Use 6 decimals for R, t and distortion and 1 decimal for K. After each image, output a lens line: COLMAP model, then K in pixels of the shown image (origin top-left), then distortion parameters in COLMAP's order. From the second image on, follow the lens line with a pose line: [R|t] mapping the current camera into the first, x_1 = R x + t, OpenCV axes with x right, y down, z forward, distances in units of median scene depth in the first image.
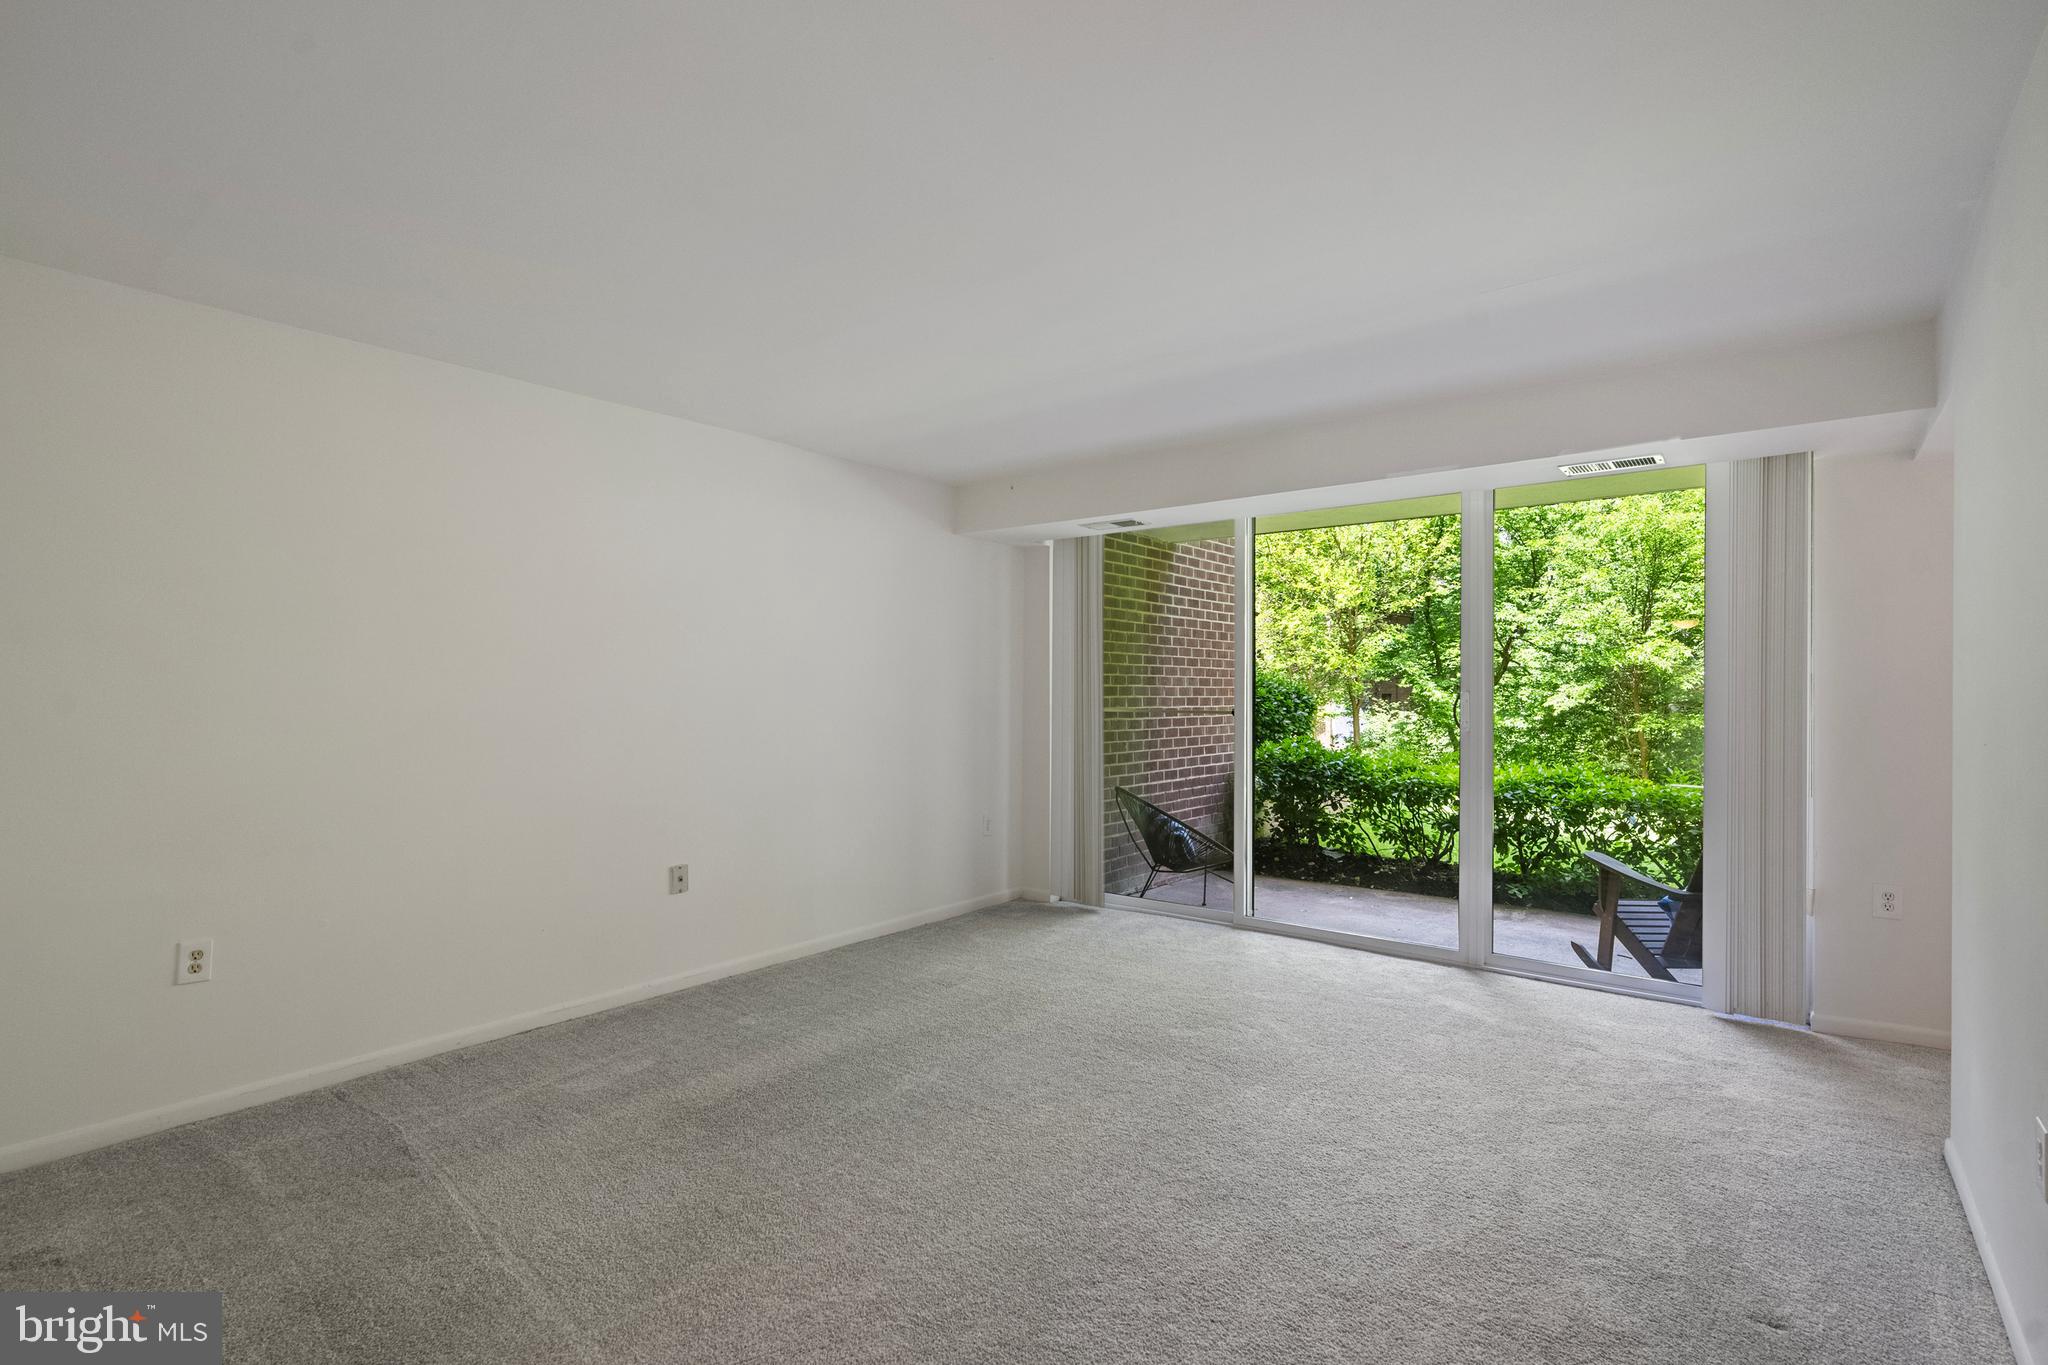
lens RADIAL K [[964.1, 0, 1026.8], [0, 964.1, 685.4], [0, 0, 1]] dist [-0.005875, -0.000297]
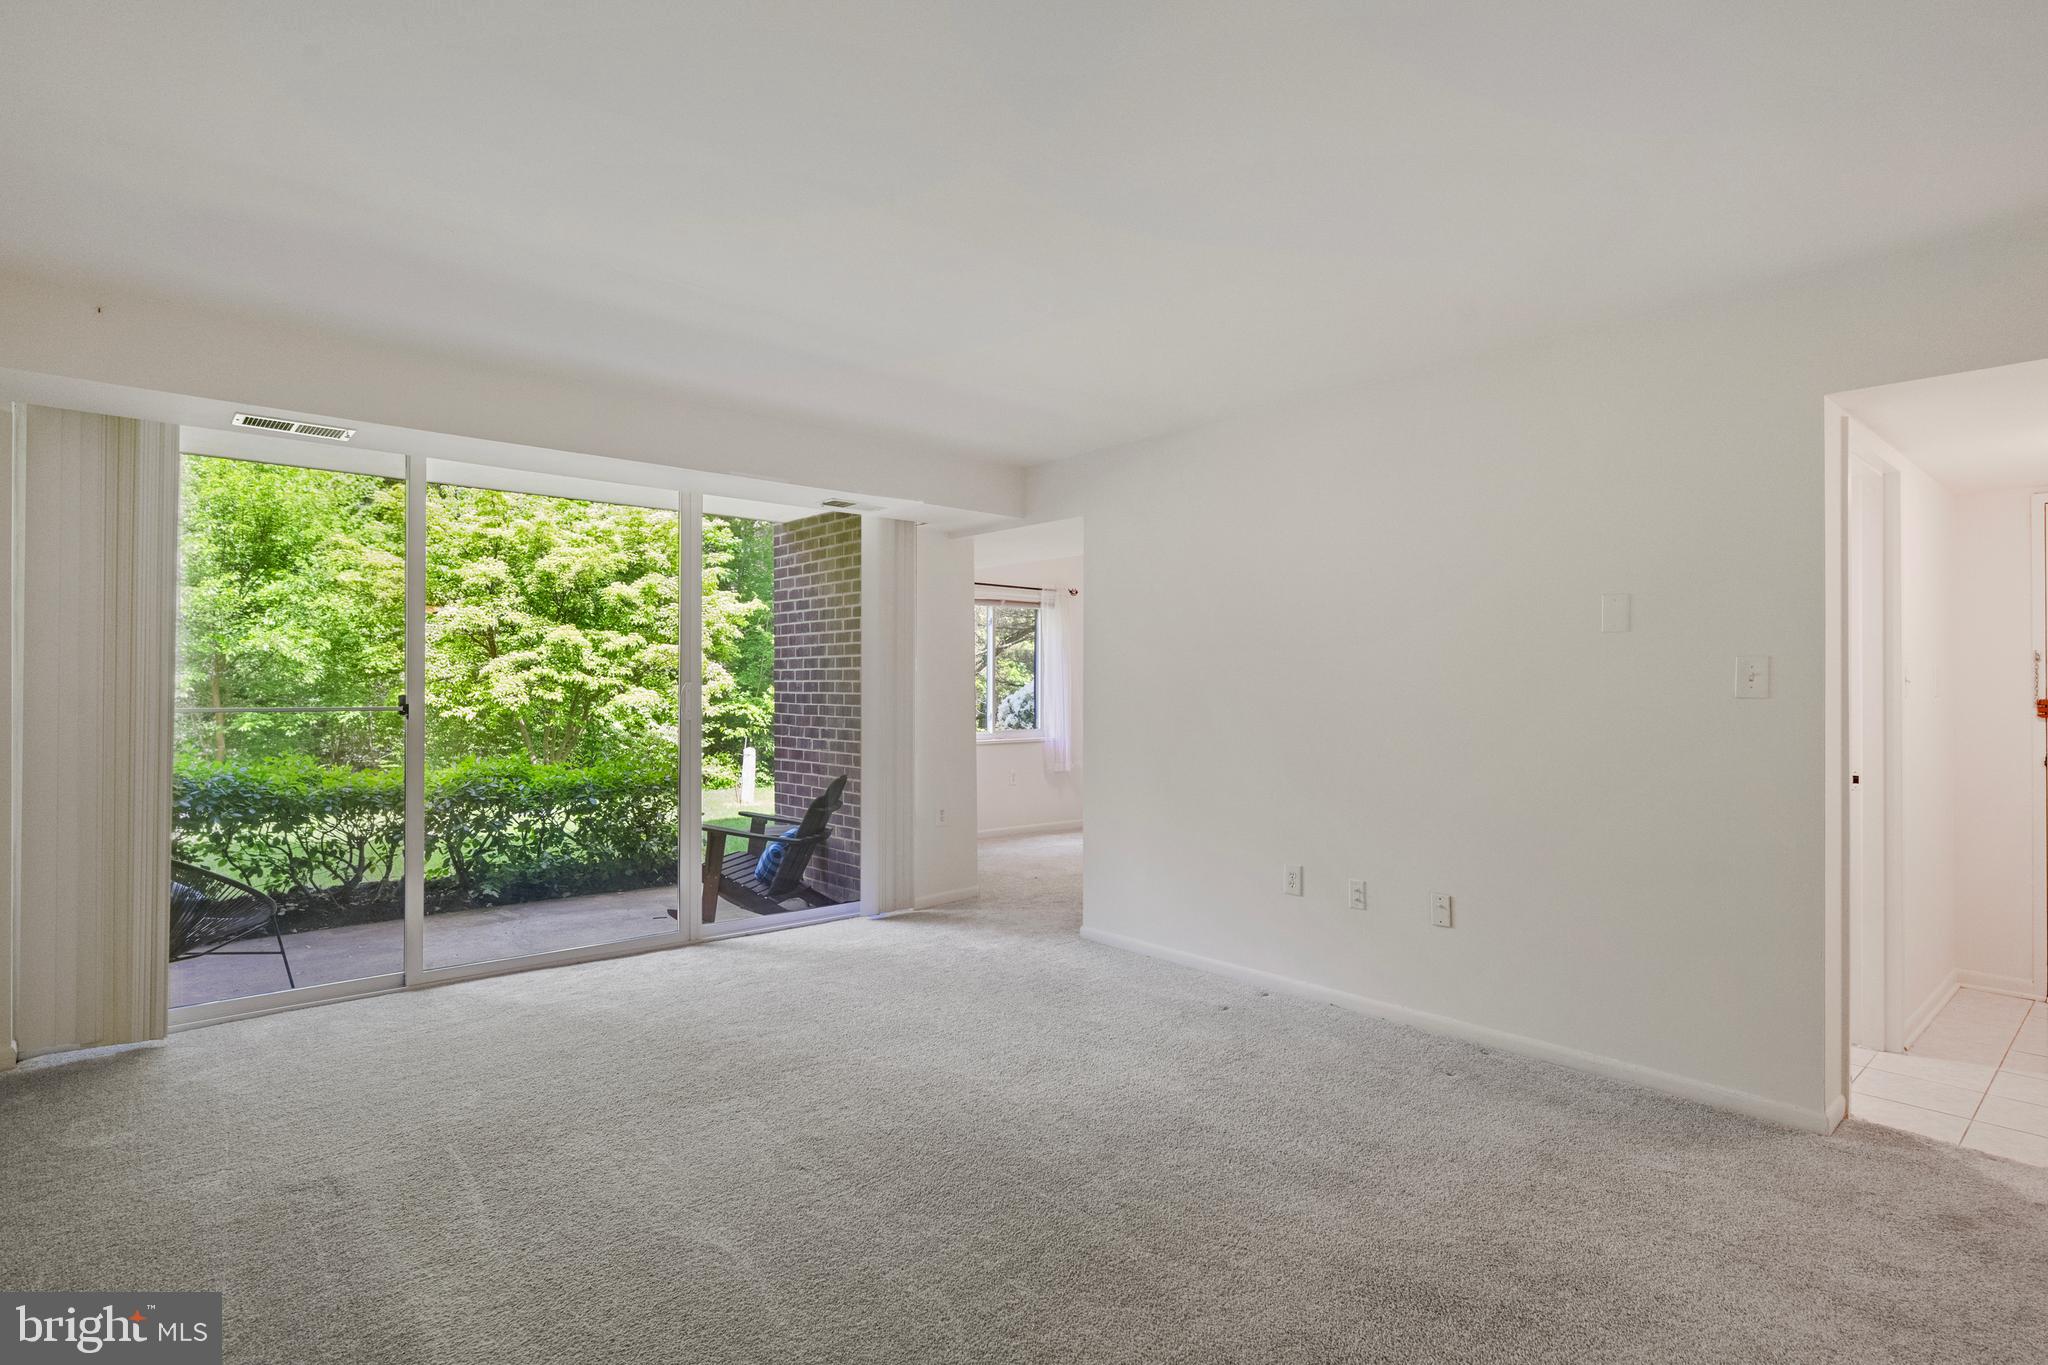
lens RADIAL K [[1020.9, 0, 1028.0], [0, 1020.9, 681.9], [0, 0, 1]] dist [0.002013, -0.000330]
pose [[0.186950, 0.002391, 0.982367, -0.514033], [-0.008415, 0.999964, -0.000832, 0.003280], [-0.982333, -0.008111, 0.186963, 0.388533]]
